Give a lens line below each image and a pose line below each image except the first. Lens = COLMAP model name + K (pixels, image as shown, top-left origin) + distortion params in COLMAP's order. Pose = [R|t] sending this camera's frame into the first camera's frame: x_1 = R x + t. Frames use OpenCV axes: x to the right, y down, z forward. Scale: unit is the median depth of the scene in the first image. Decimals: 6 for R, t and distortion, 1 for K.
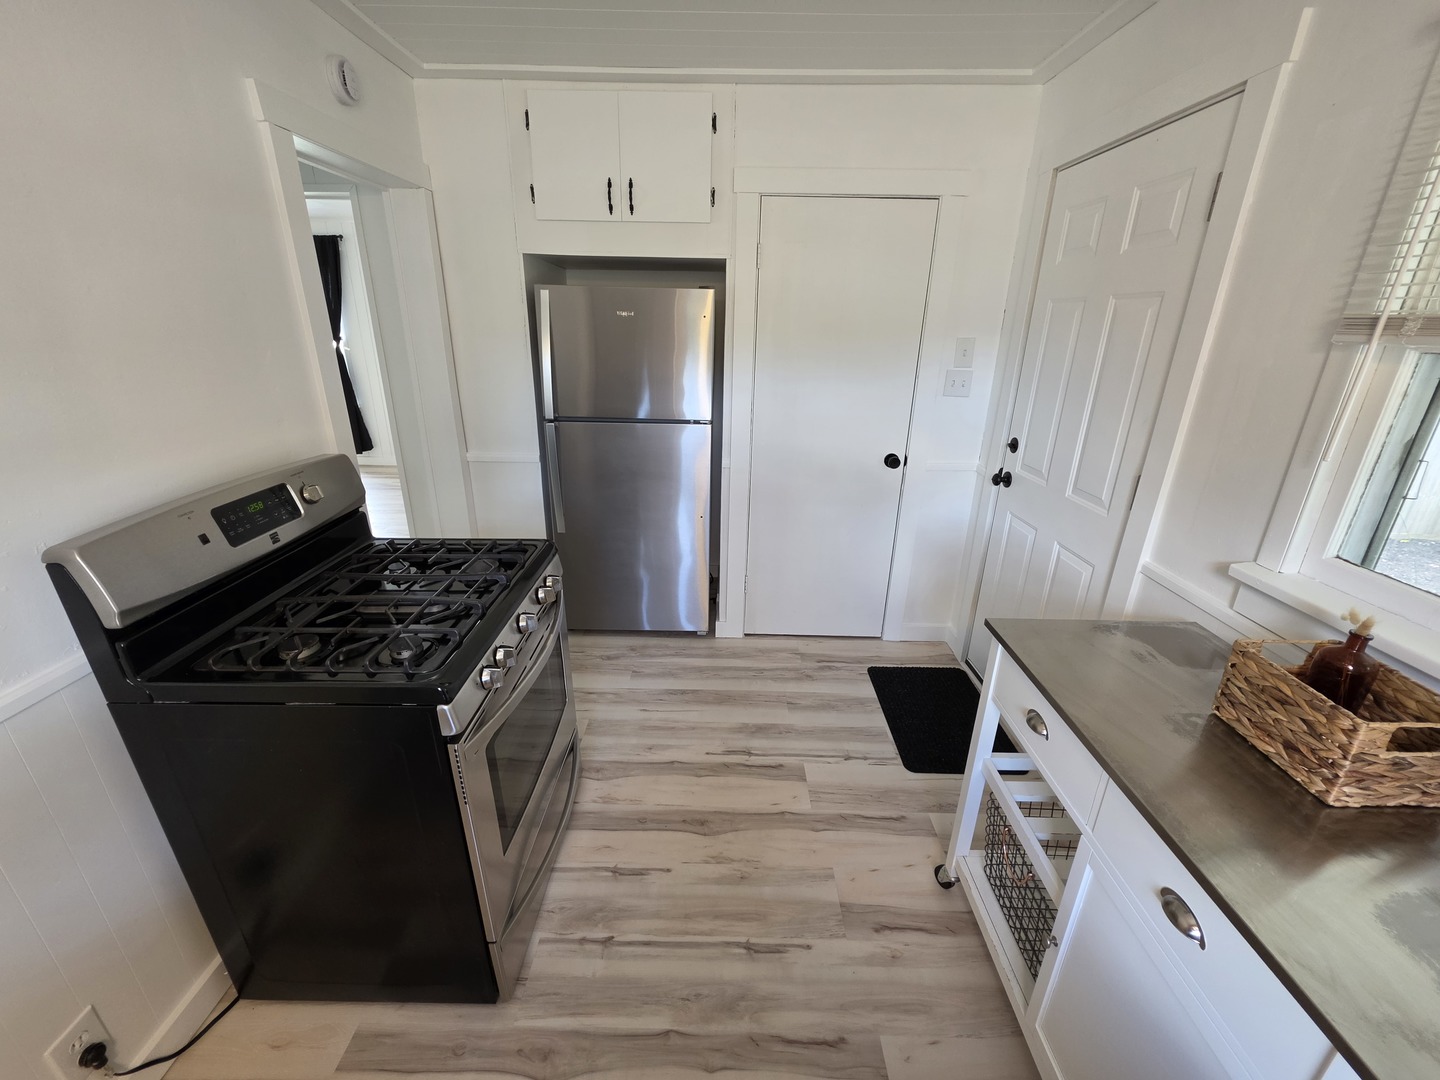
lens RADIAL K [[580.8, 0, 727.9], [0, 580.8, 540.6], [0, 0, 1]] dist [-0.005509, 0.000886]
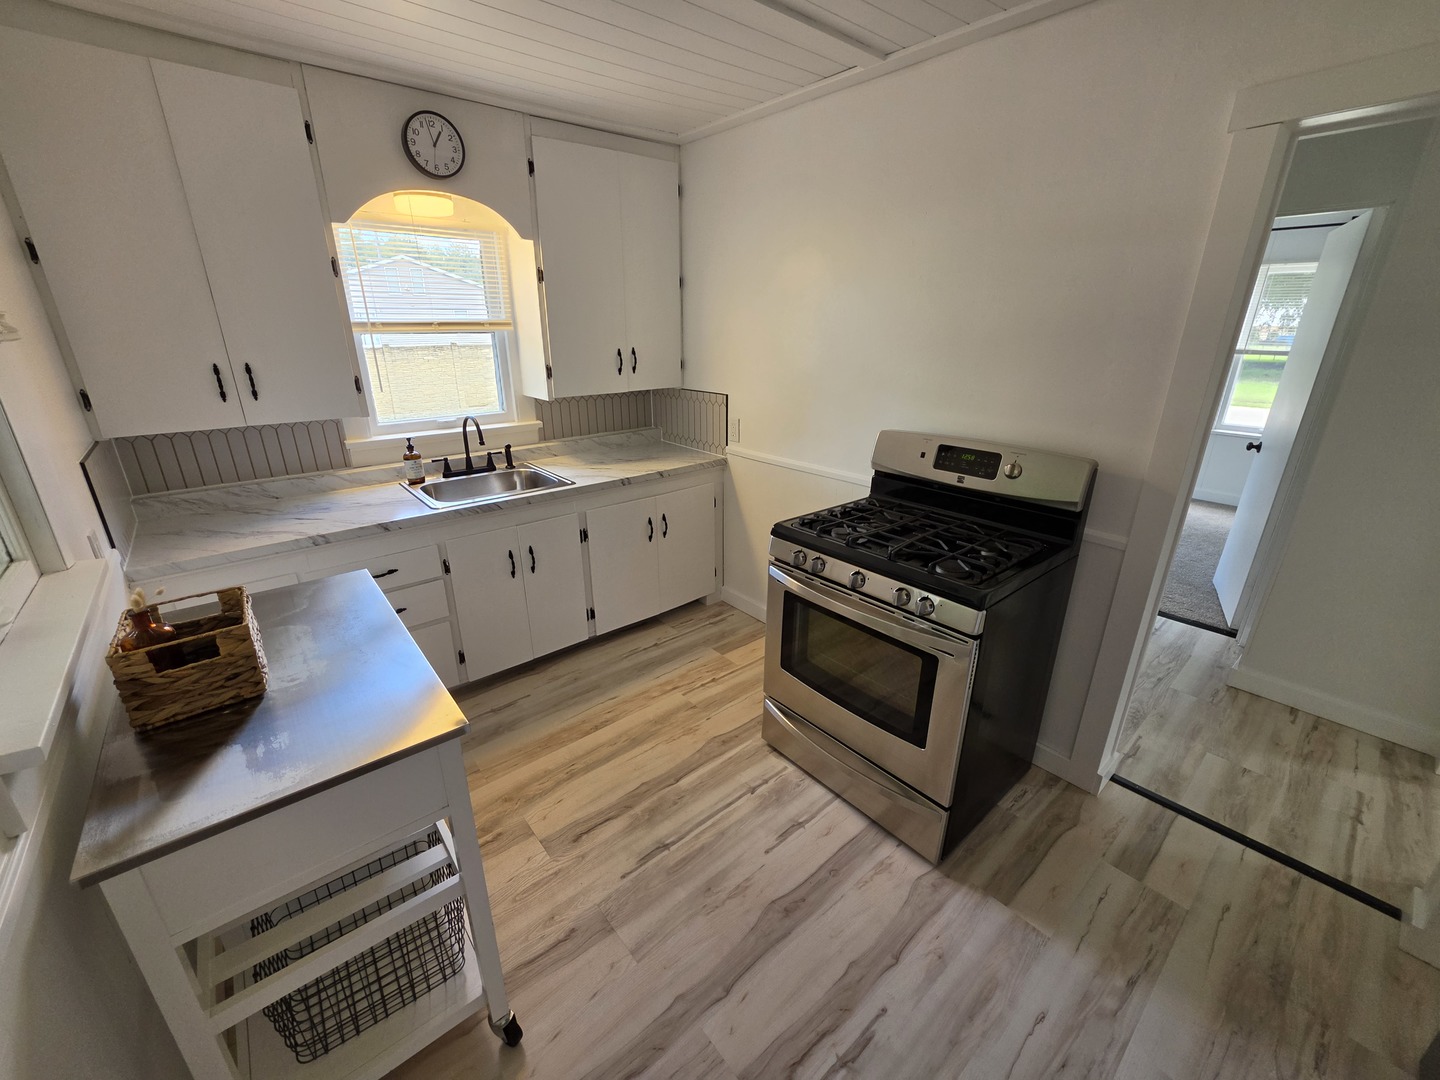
lens RADIAL K [[580.8, 0, 710.1], [0, 580.8, 536.3], [0, 0, 1]] dist [-0.005509, 0.000886]
pose [[-0.769935, 0.209962, -0.602591, 0.506637], [-0.239307, 0.780397, 0.577679, -0.475841], [0.591551, 0.588979, -0.550610, 1.219100]]
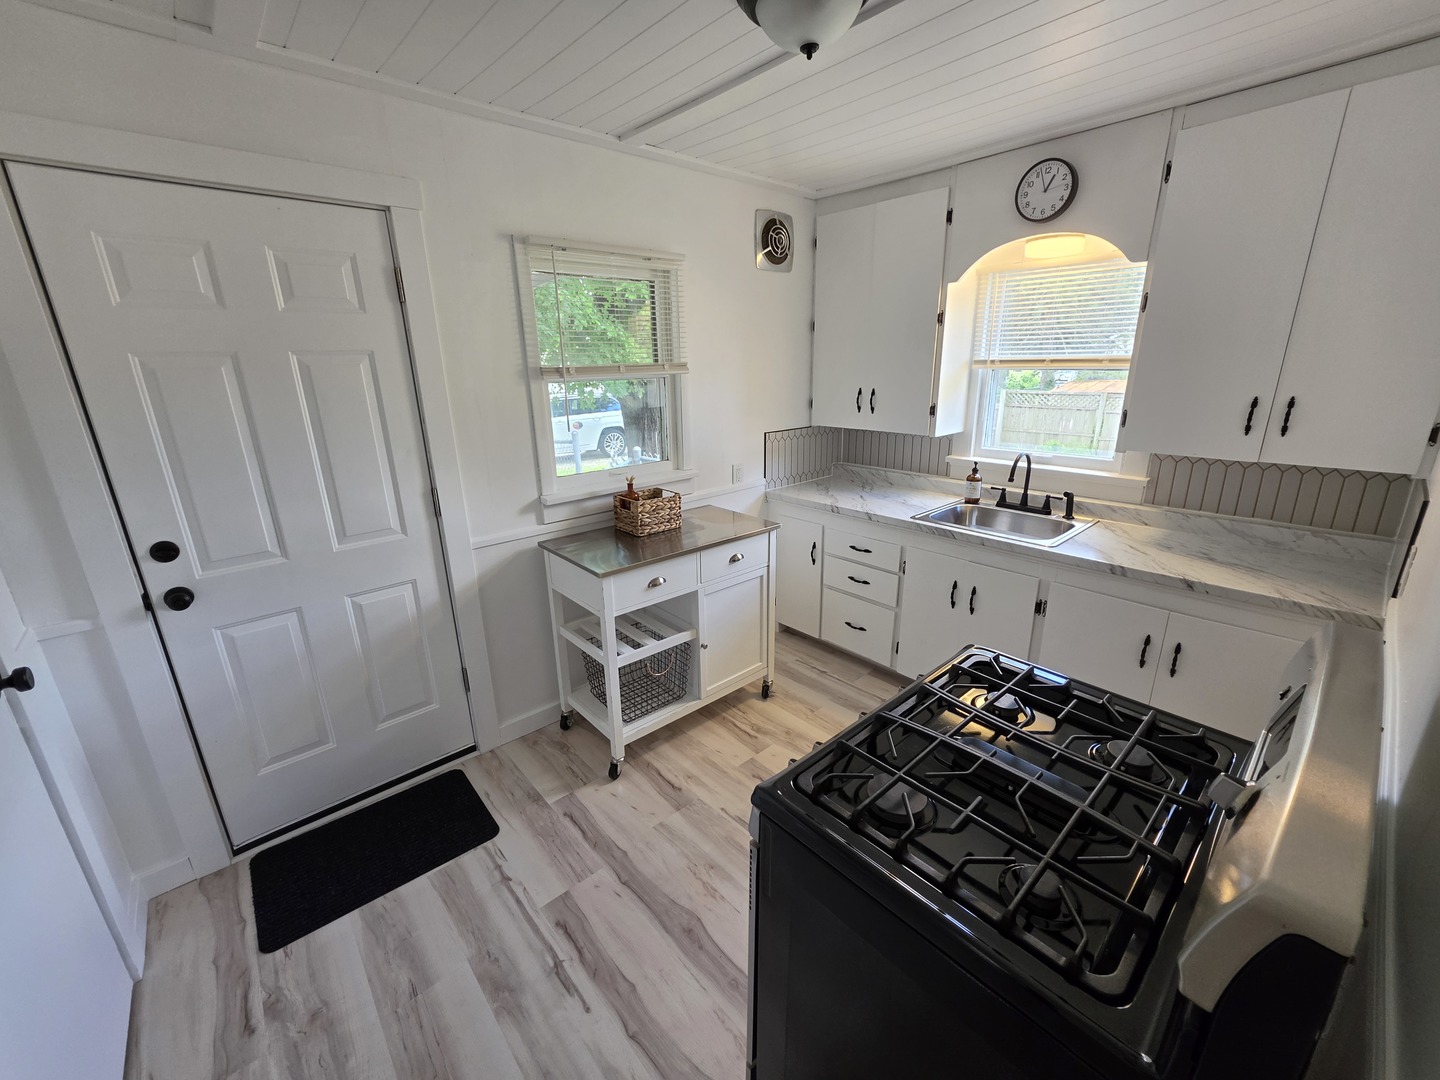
lens RADIAL K [[580.8, 0, 717.2], [0, 580.8, 536.6], [0, 0, 1]] dist [-0.005509, 0.000886]
pose [[-0.659600, -0.218003, 0.719308, -0.648978], [0.277903, 0.818459, 0.502887, -0.491063], [-0.698354, 0.531602, -0.479271, 1.213031]]
